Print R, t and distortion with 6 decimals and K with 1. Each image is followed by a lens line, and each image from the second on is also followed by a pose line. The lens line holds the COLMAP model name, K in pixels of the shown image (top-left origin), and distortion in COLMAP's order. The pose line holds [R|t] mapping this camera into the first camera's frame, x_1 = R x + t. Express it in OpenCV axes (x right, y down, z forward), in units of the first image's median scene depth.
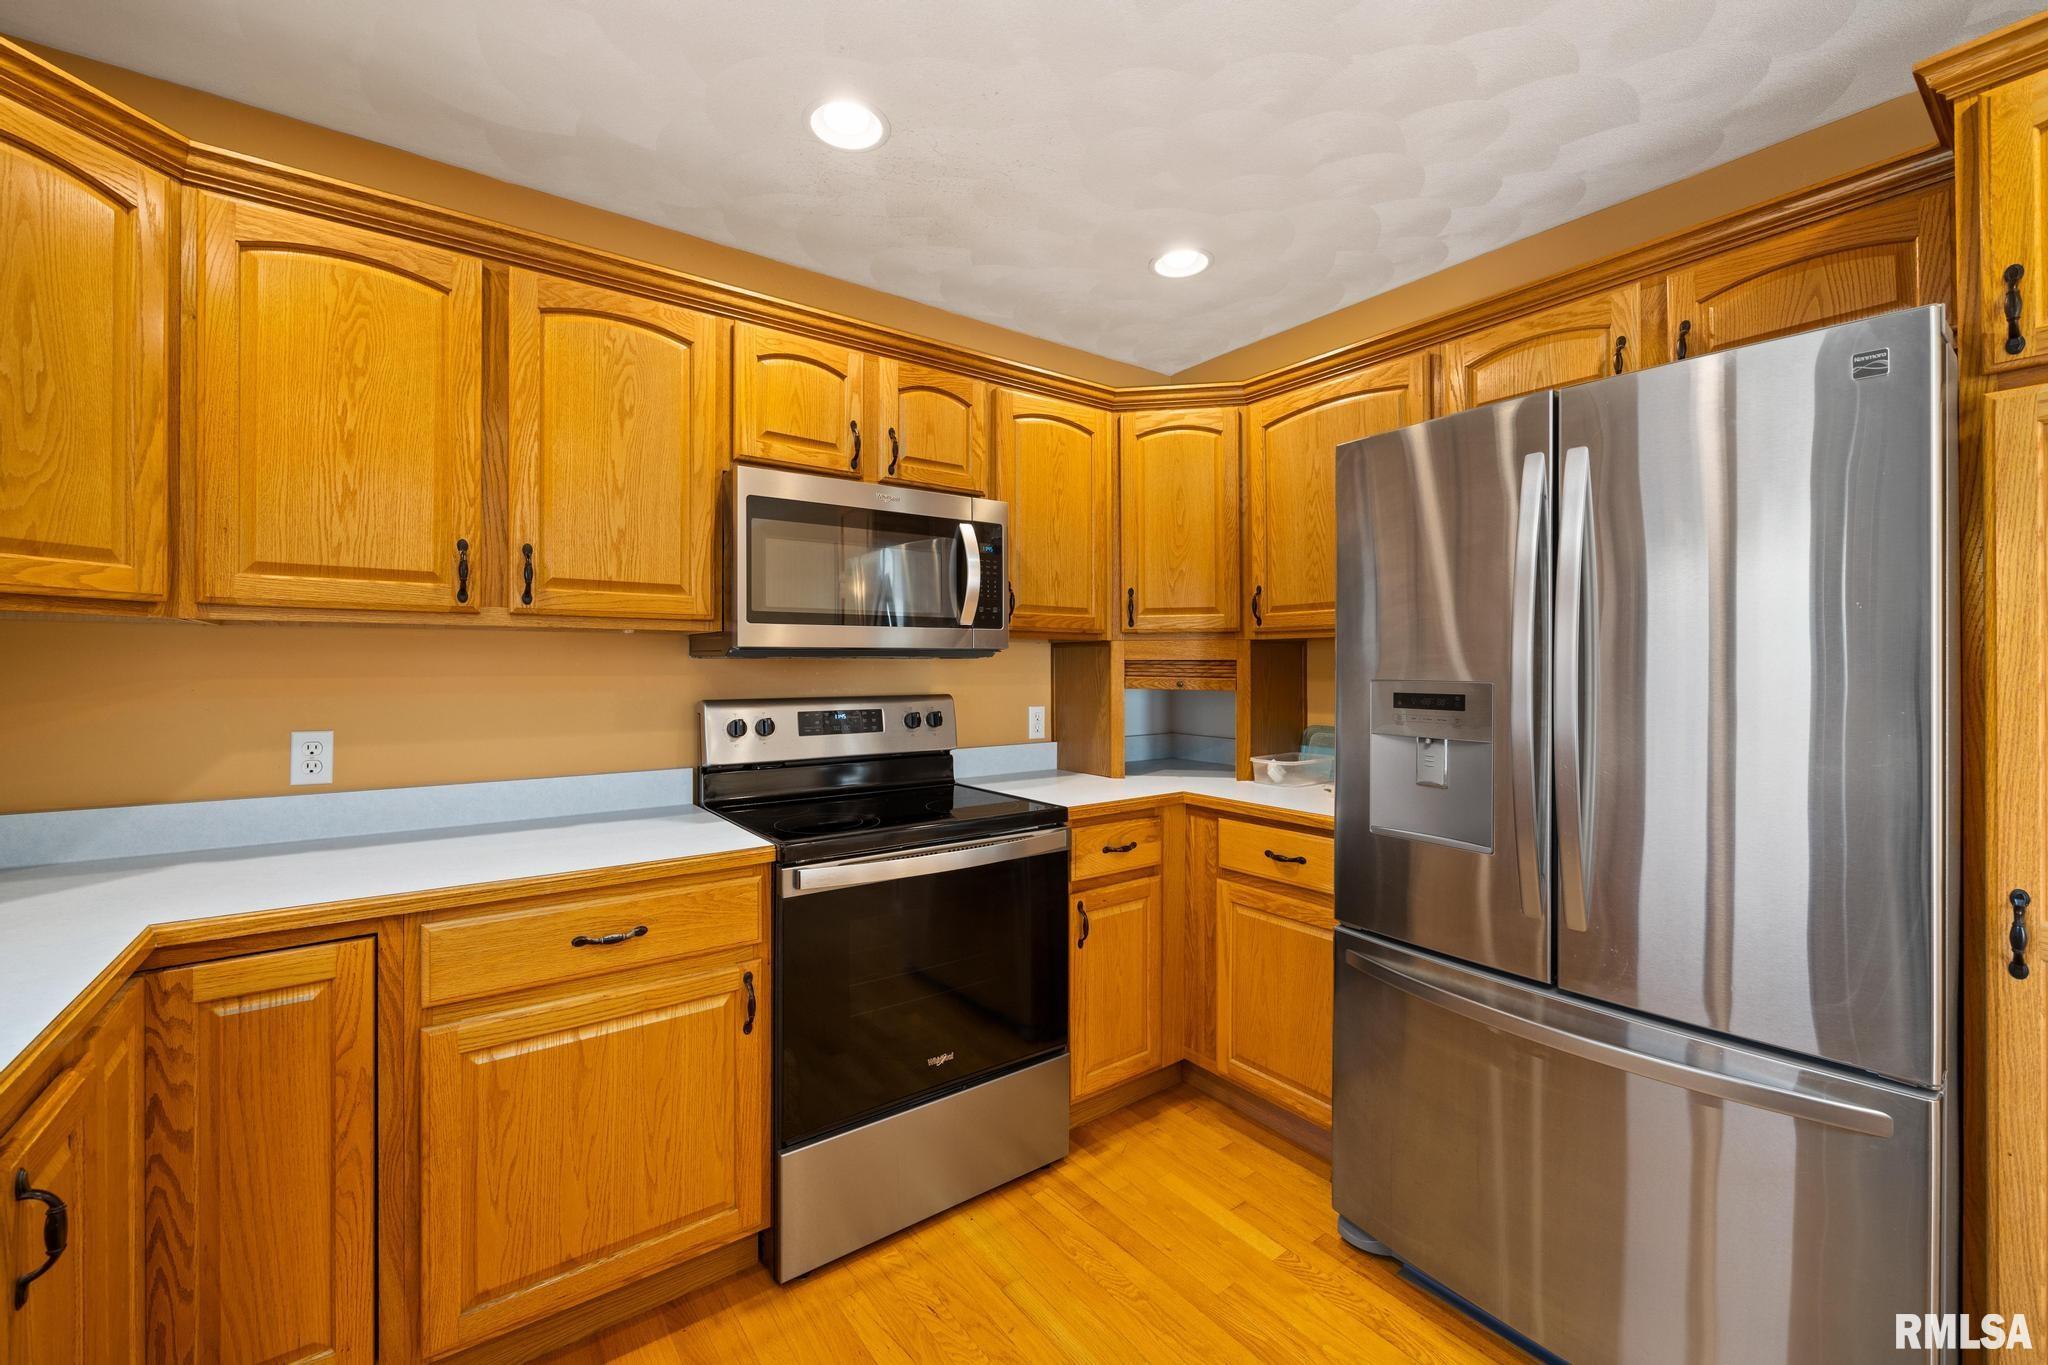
lens RADIAL K [[824.8, 0, 1024.1], [0, 824.8, 666.5], [0, 0, 1]] dist [-0.008355, 0.000403]
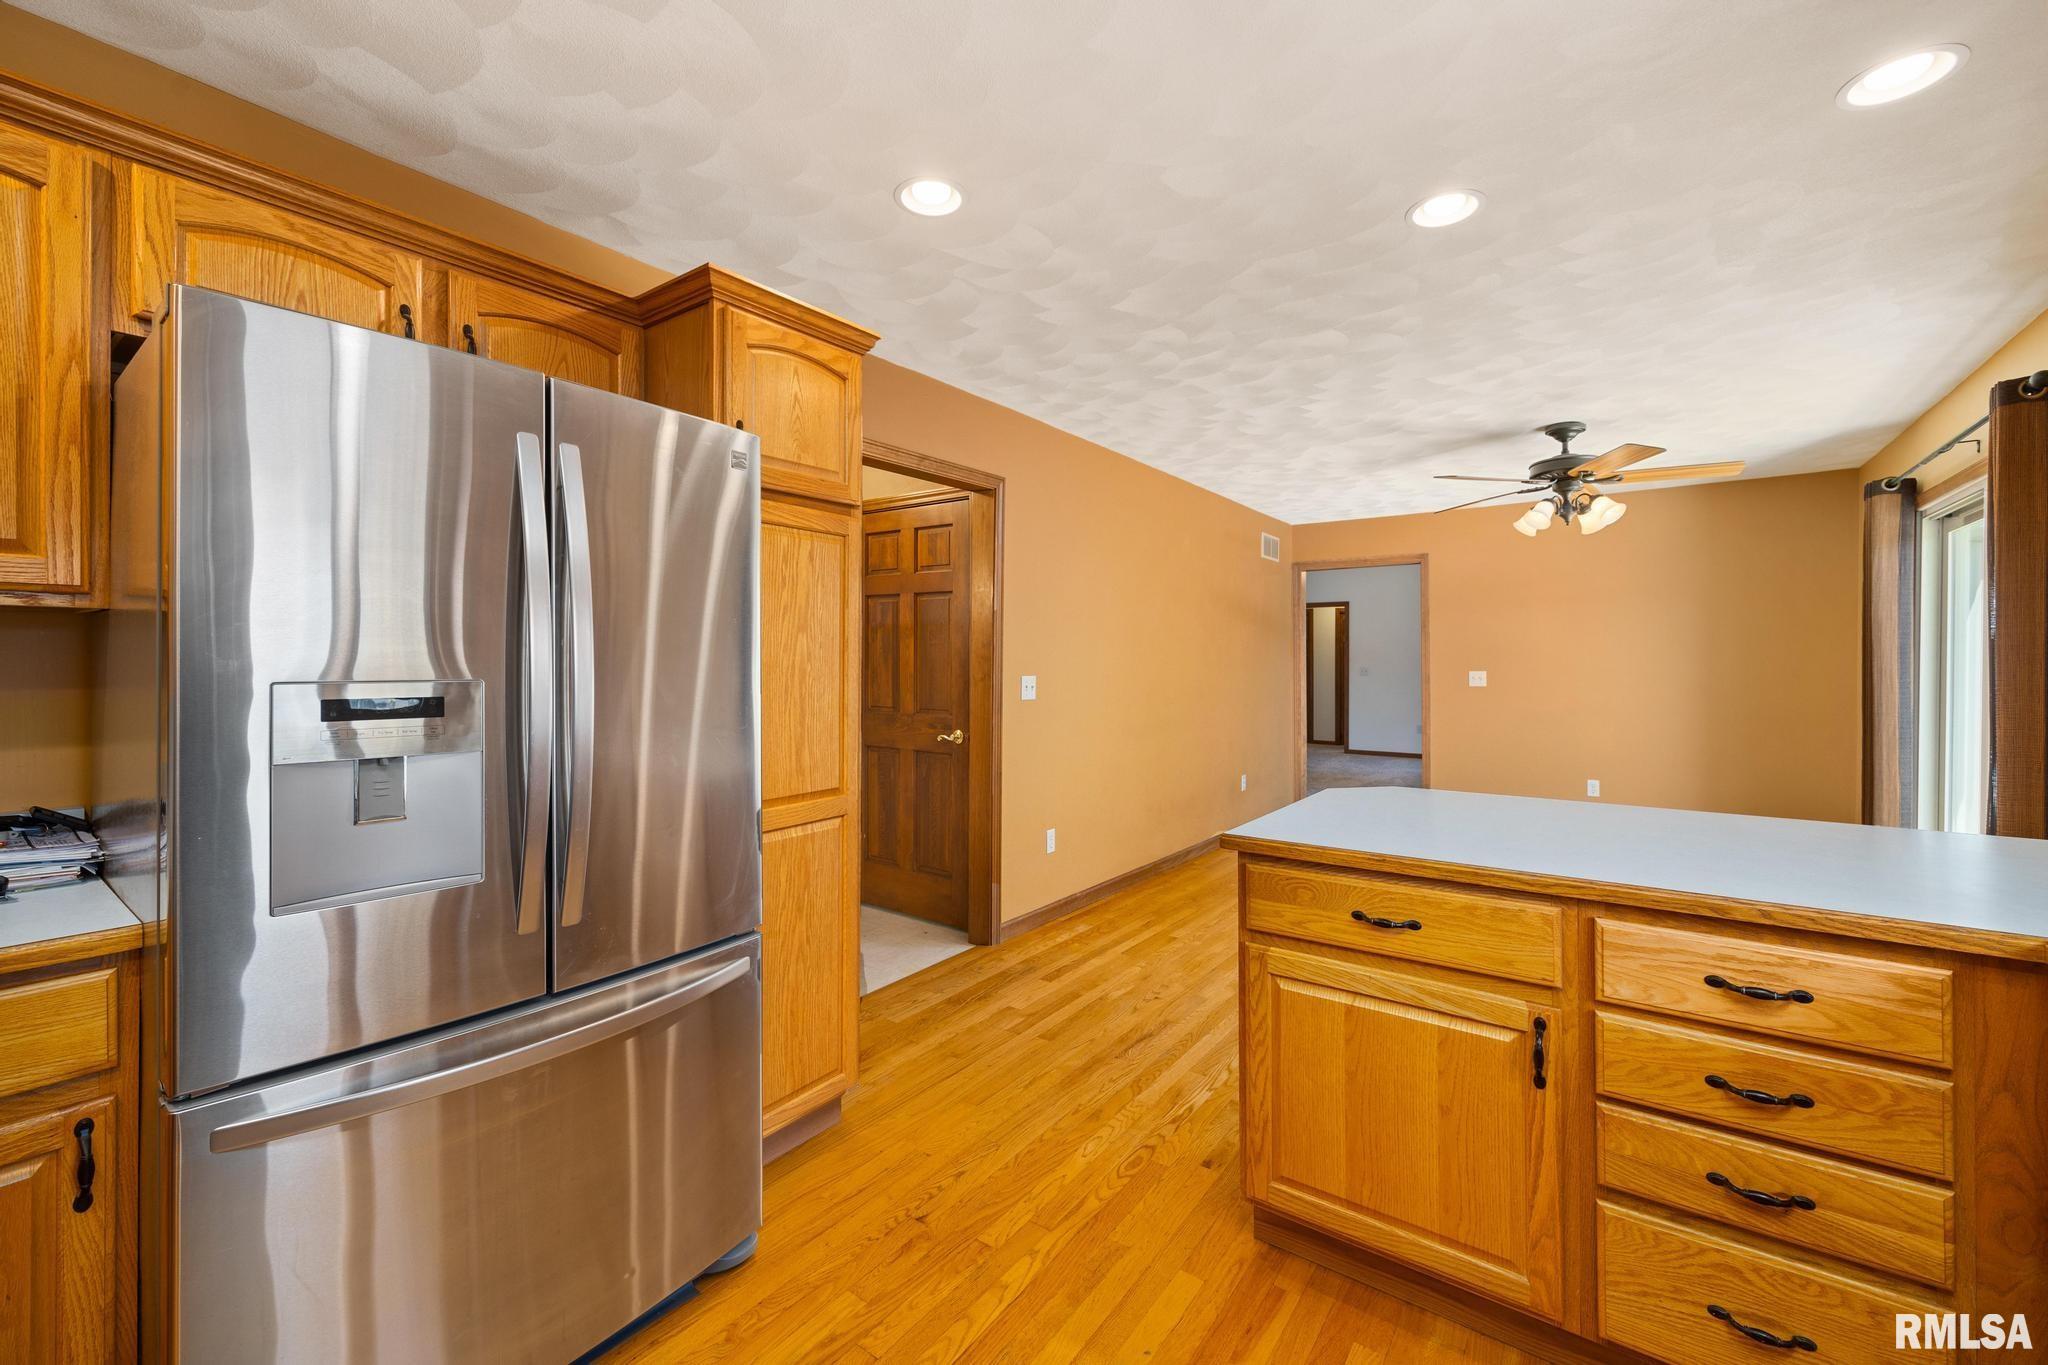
lens RADIAL K [[824.8, 0, 1026.6], [0, 824.8, 662.2], [0, 0, 1]] dist [-0.008355, 0.000403]
pose [[-0.296444, 0.003007, 0.955046, -0.377786], [0.002917, 0.999993, -0.002243, 0.003614], [-0.955046, 0.002121, -0.296451, 0.639533]]
